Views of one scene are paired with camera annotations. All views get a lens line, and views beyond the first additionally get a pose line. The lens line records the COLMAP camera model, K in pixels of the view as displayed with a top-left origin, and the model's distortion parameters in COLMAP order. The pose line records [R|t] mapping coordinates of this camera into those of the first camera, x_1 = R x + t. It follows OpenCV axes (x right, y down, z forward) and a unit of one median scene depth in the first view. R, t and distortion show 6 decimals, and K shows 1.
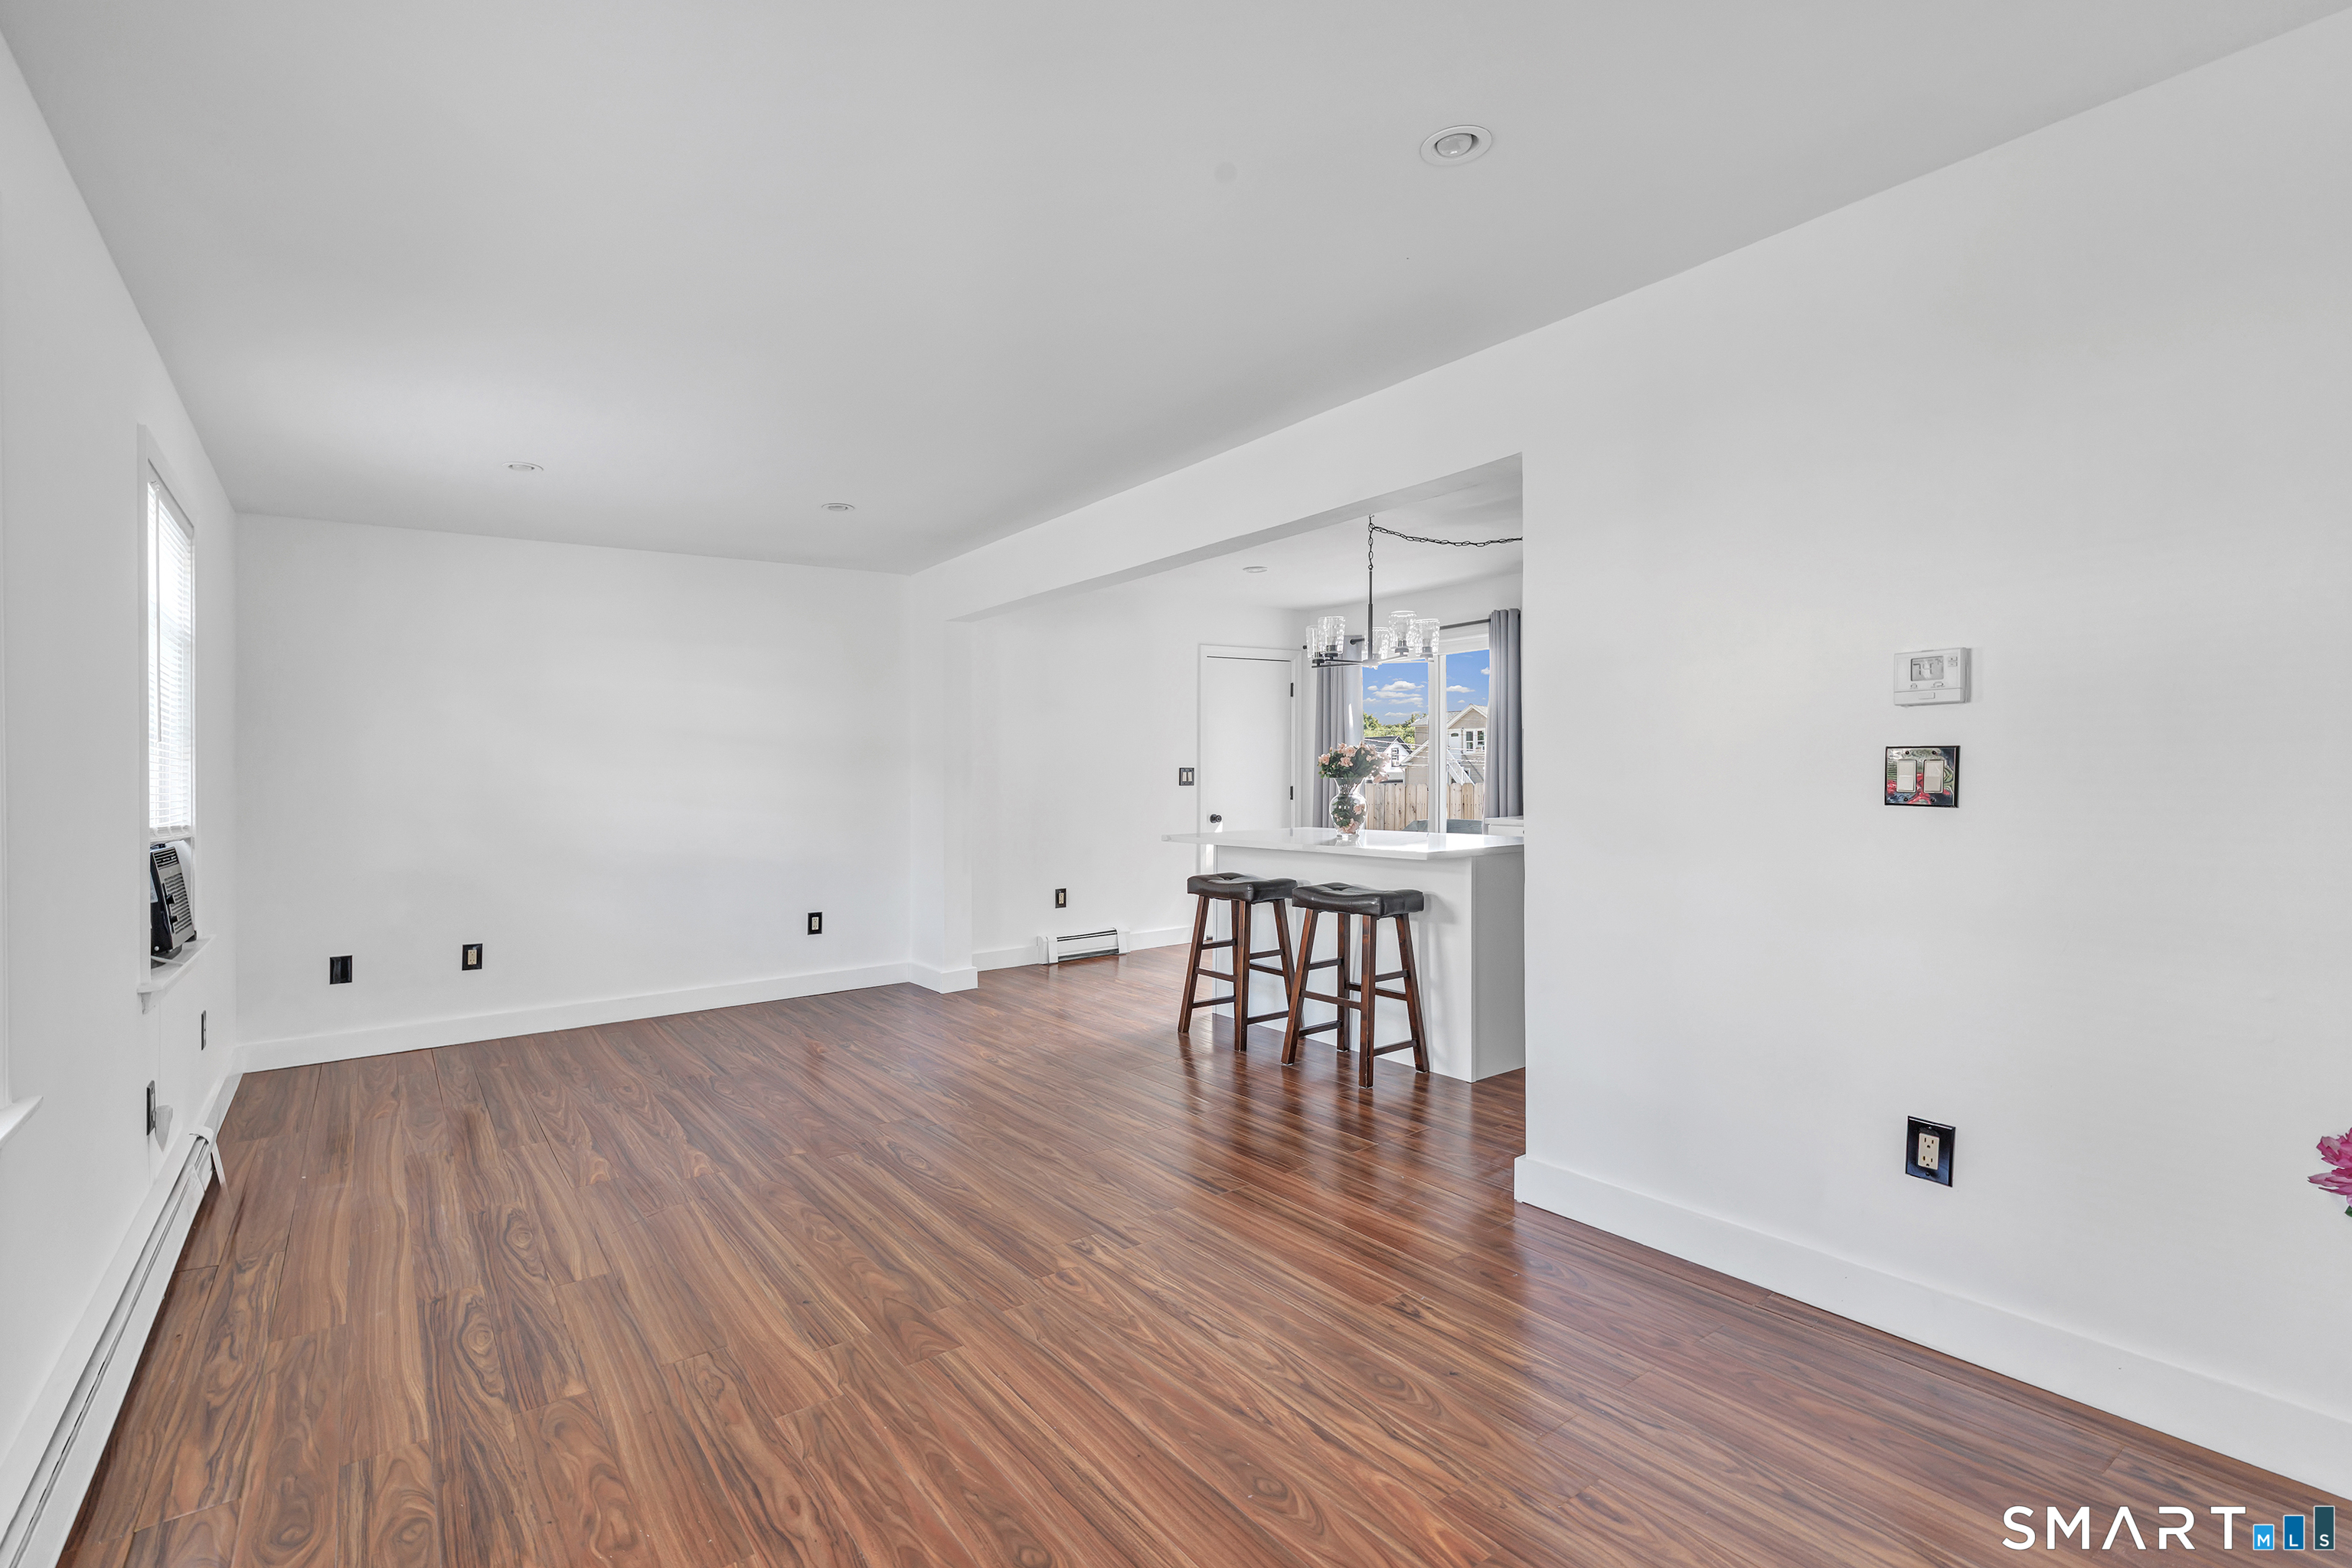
lens RADIAL K [[1065.9, 0, 1159.6], [0, 1065.9, 792.4], [0, 0, 1]] dist [0.004109, -0.000176]
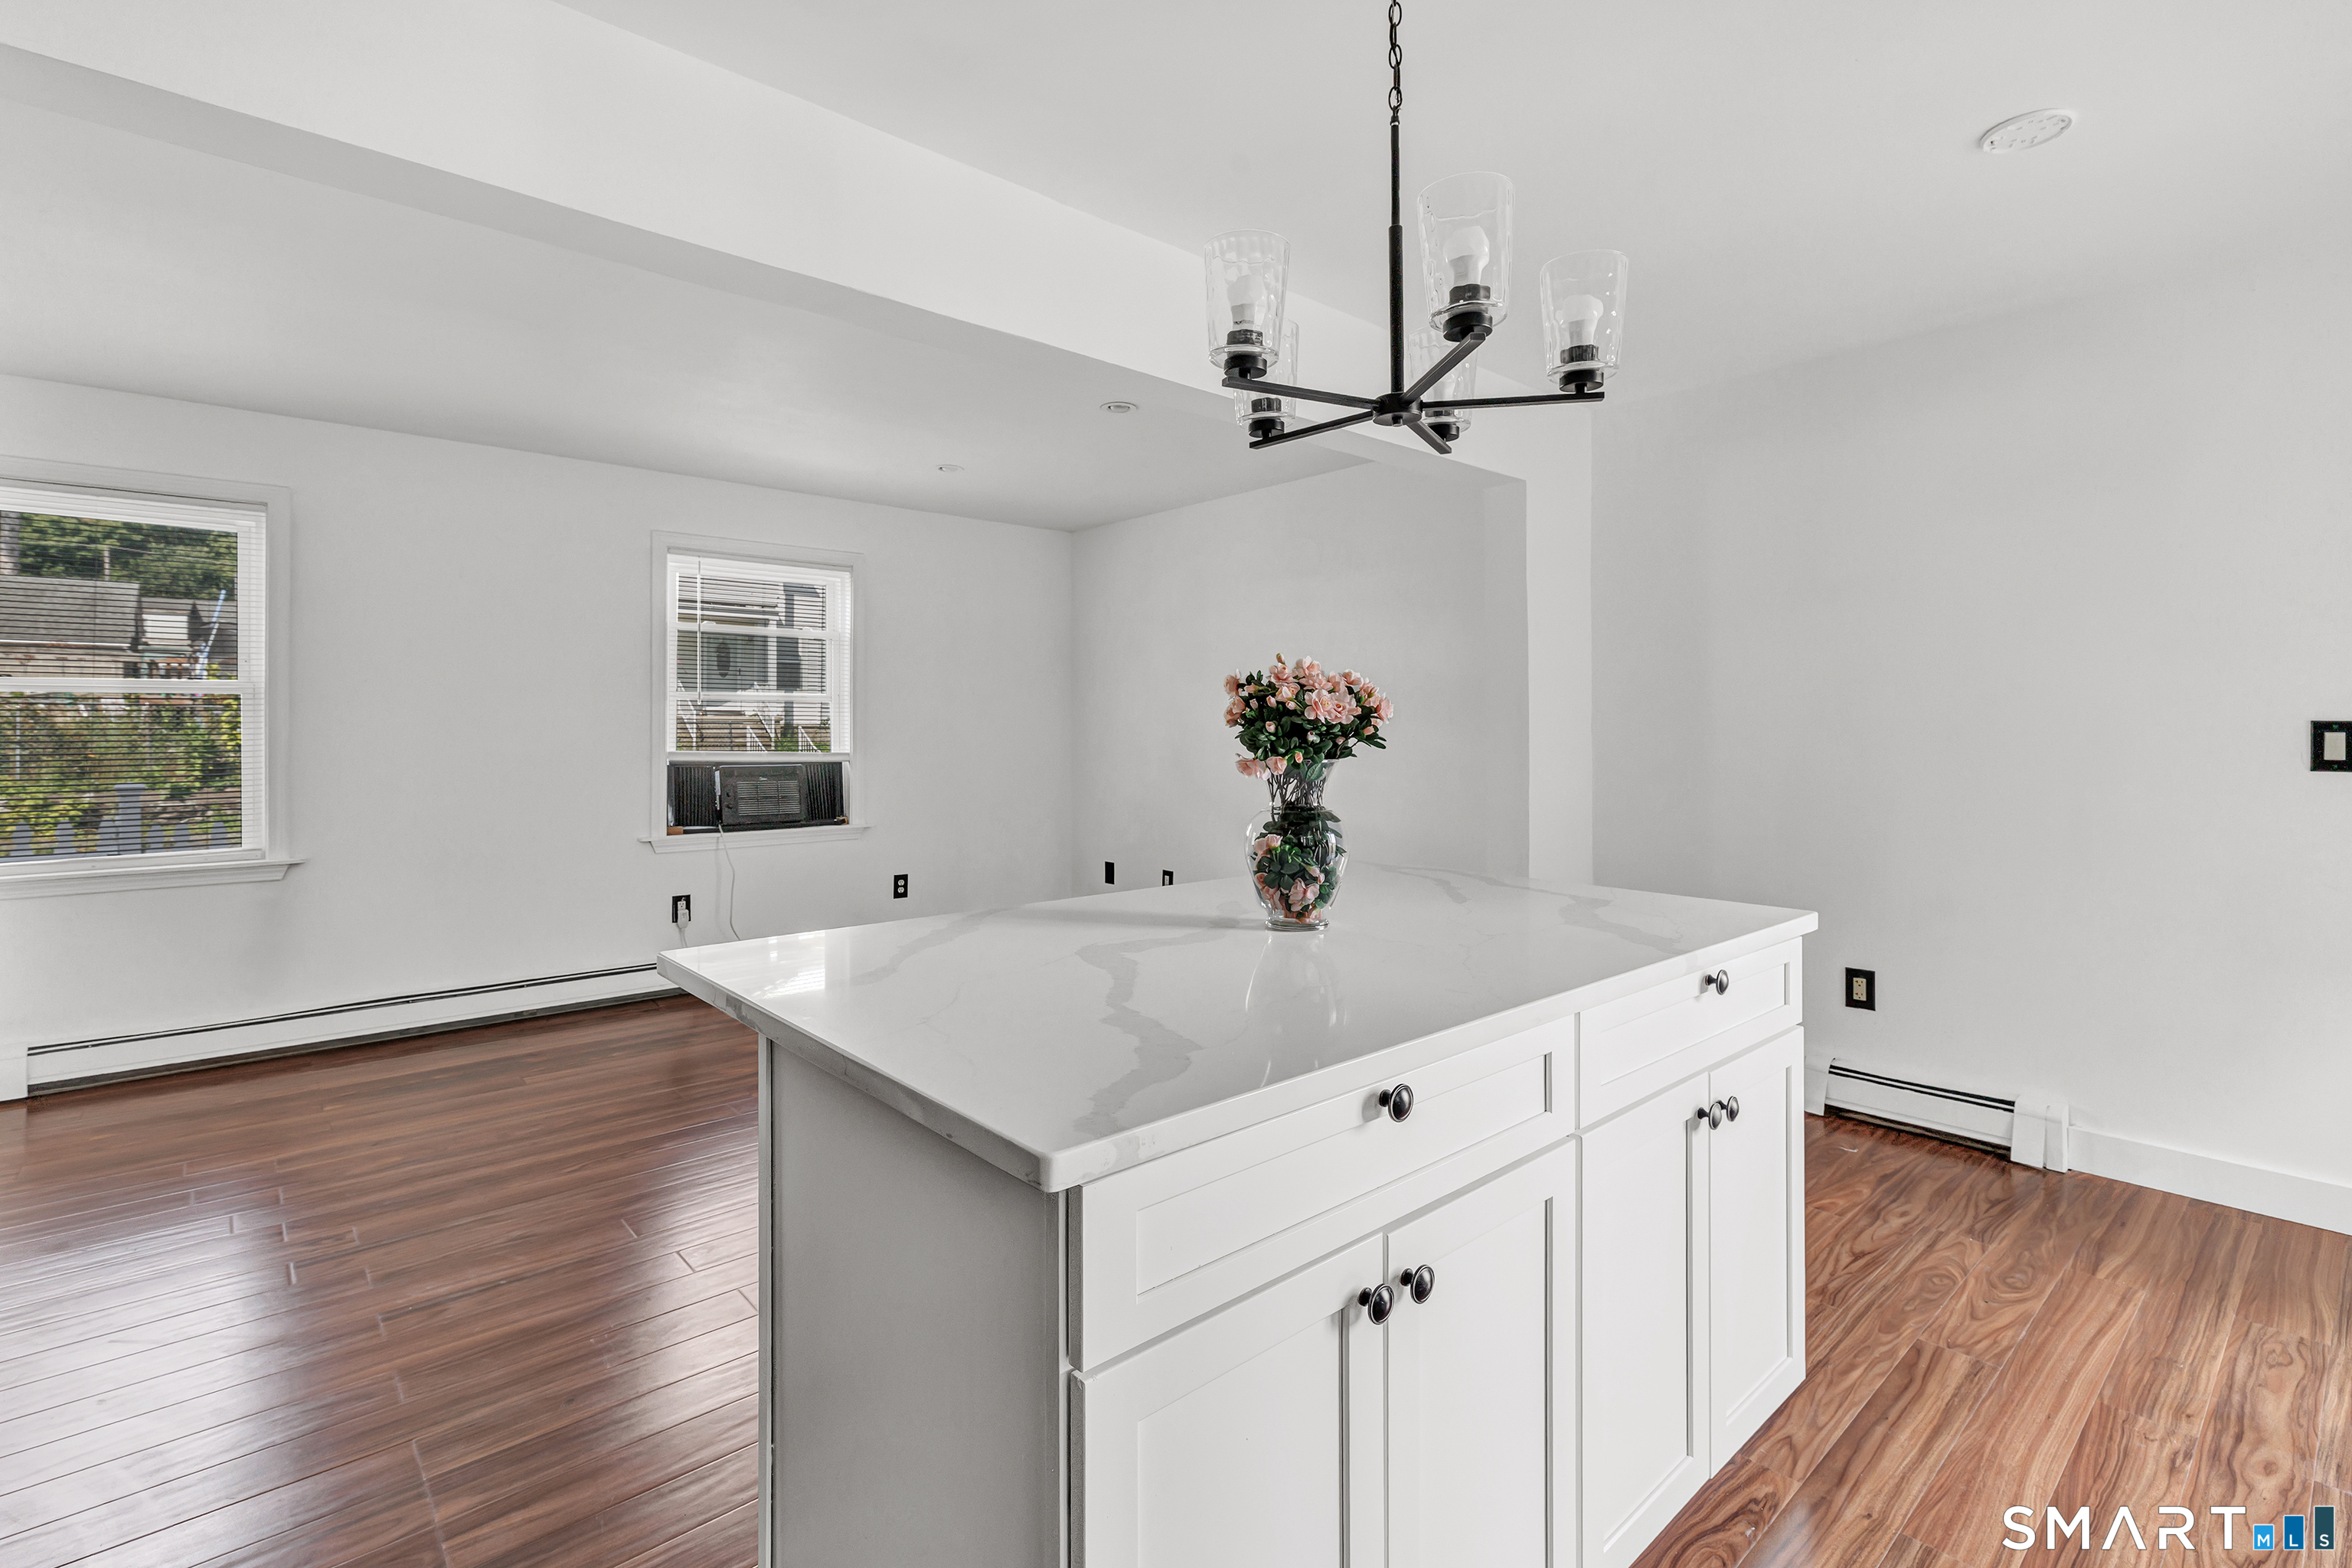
lens RADIAL K [[1065.9, 0, 1164.1], [0, 1065.9, 732.7], [0, 0, 1]] dist [0.004109, -0.000176]
pose [[0.089689, 0.018337, -0.995801, 0.675545], [-0.018301, 0.999692, 0.016760, -0.036306], [0.995802, 0.016721, 0.089997, 1.204161]]
